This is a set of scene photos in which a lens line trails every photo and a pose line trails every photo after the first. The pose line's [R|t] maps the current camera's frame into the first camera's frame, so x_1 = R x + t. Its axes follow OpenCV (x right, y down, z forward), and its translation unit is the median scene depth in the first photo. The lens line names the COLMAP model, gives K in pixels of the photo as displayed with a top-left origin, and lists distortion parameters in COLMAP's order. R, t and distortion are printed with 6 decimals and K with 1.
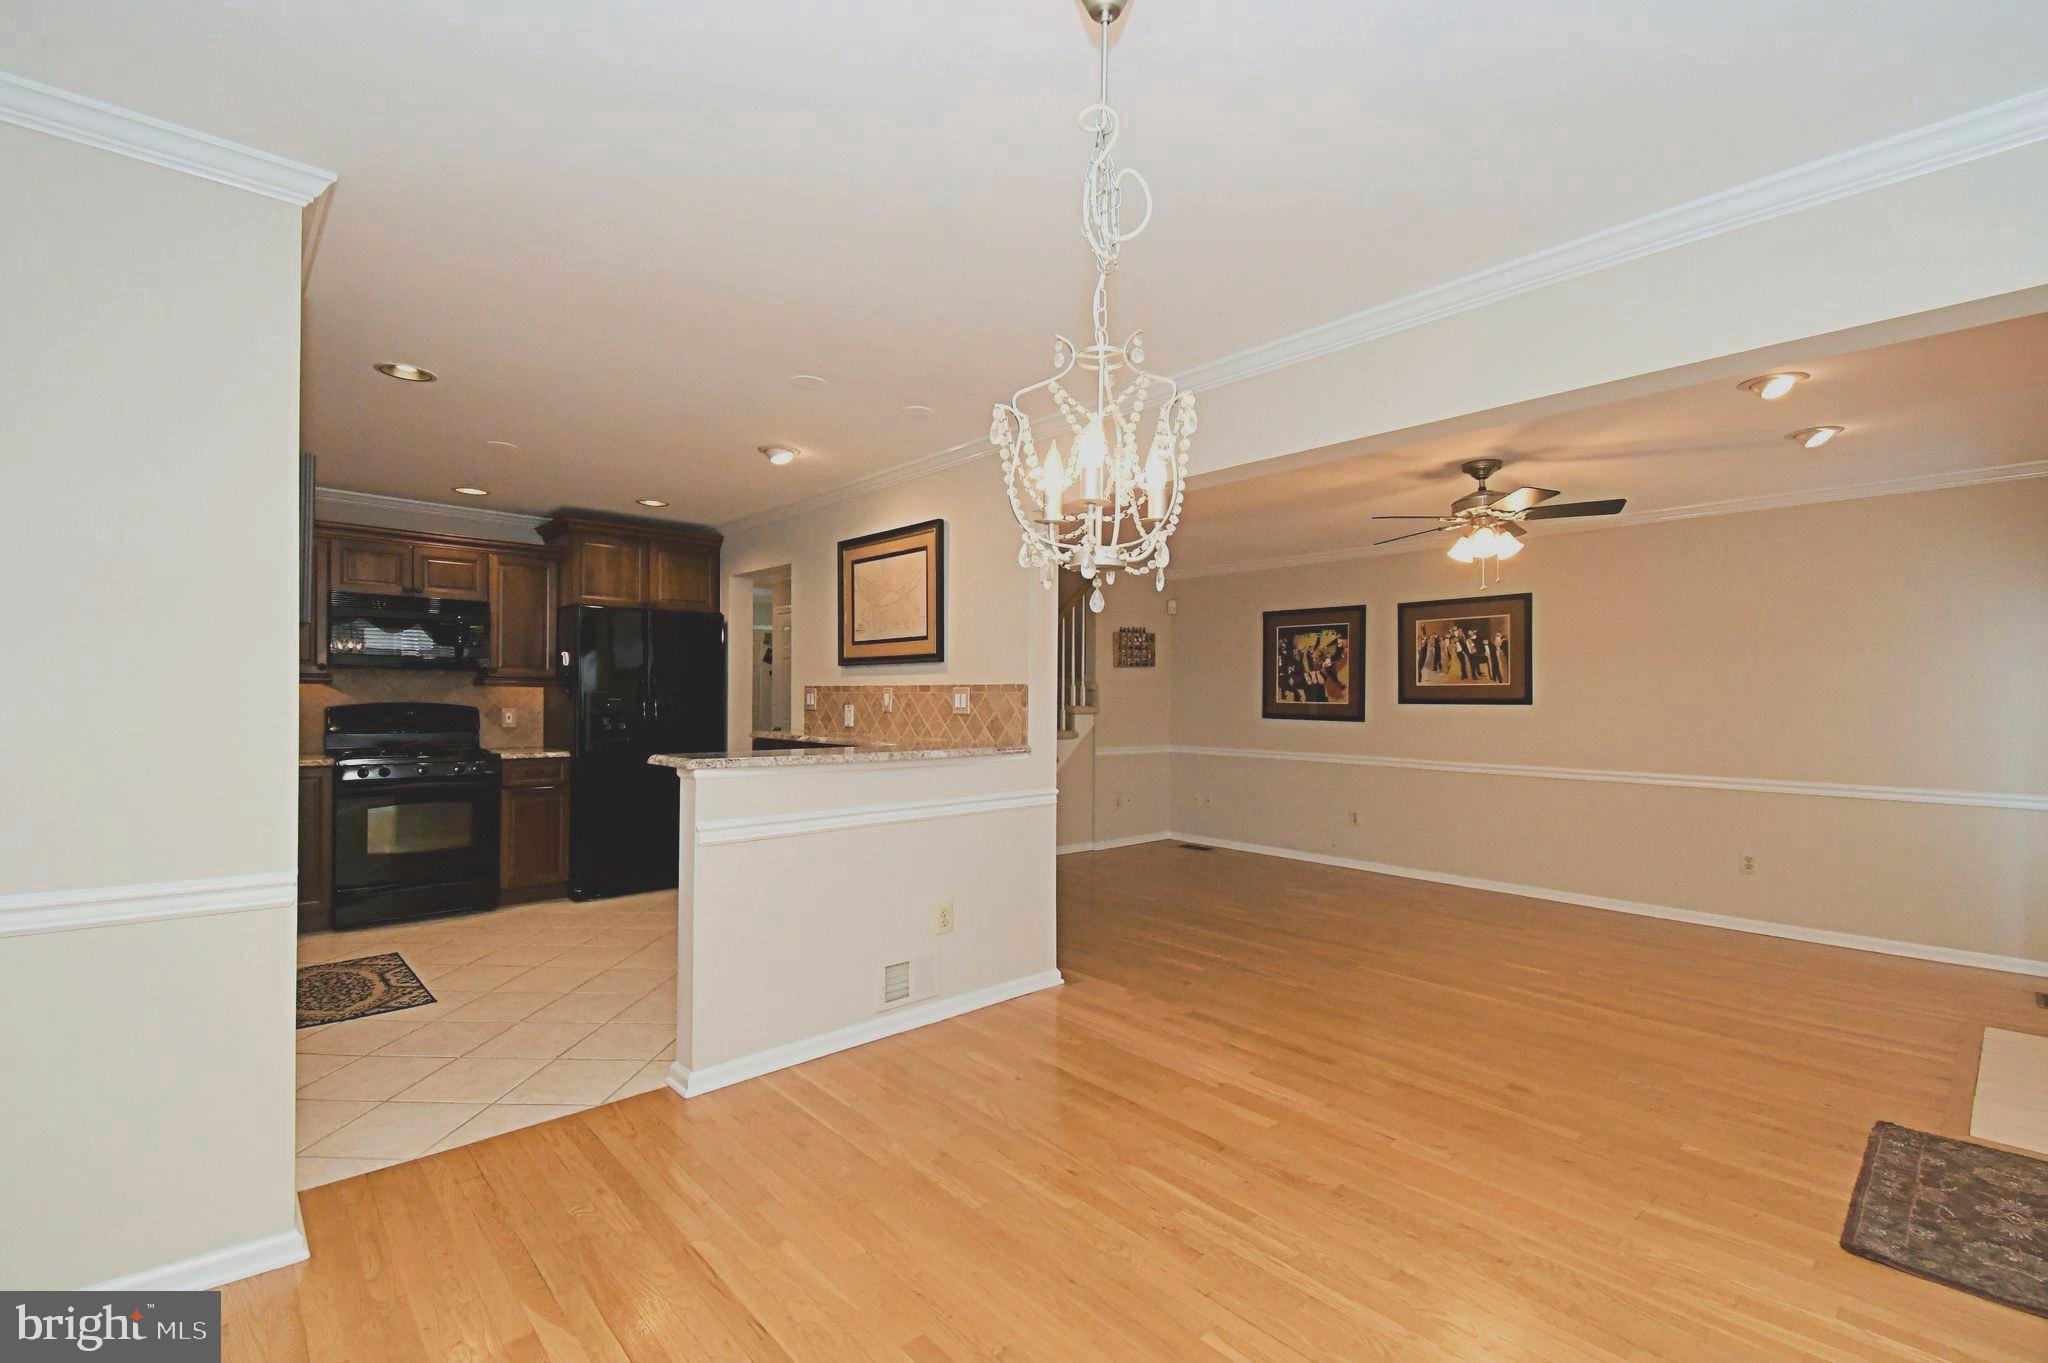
lens RADIAL K [[895.9, 0, 1014.0], [0, 895.9, 695.4], [0, 0, 1]] dist [0.017258, 0.000033]
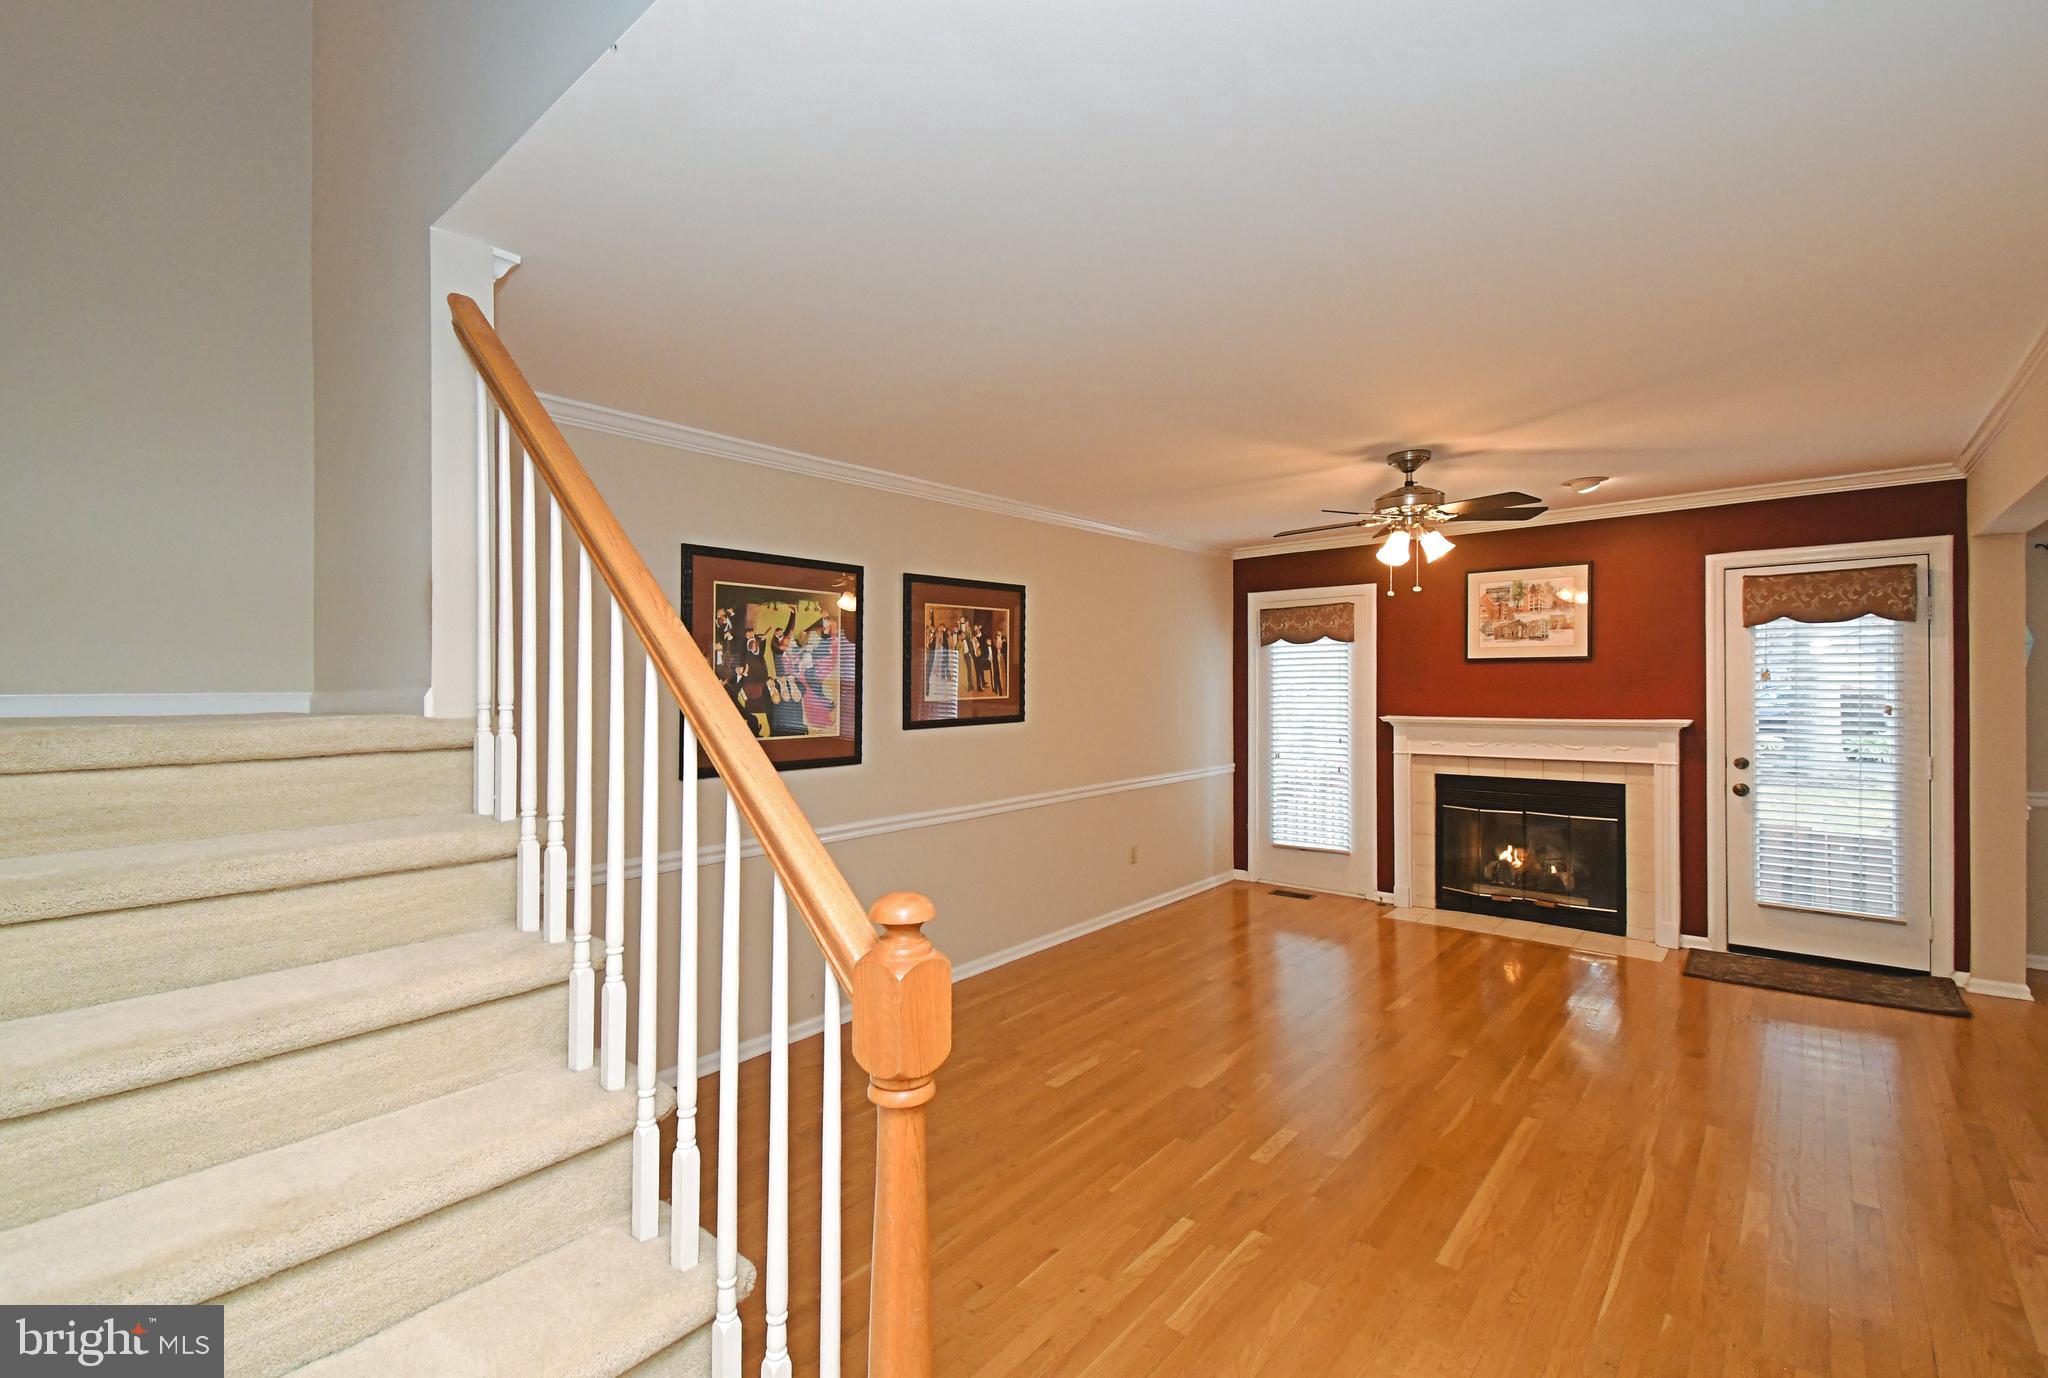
lens RADIAL K [[894.1, 0, 1021.2], [0, 894.1, 700.3], [0, 0, 1]] dist [0.016969, -0.001631]
pose [[-0.099130, -0.026726, 0.994715, -0.224579], [0.004811, 0.999615, 0.027337, -0.030756], [-0.995063, 0.007496, -0.098964, 1.048248]]
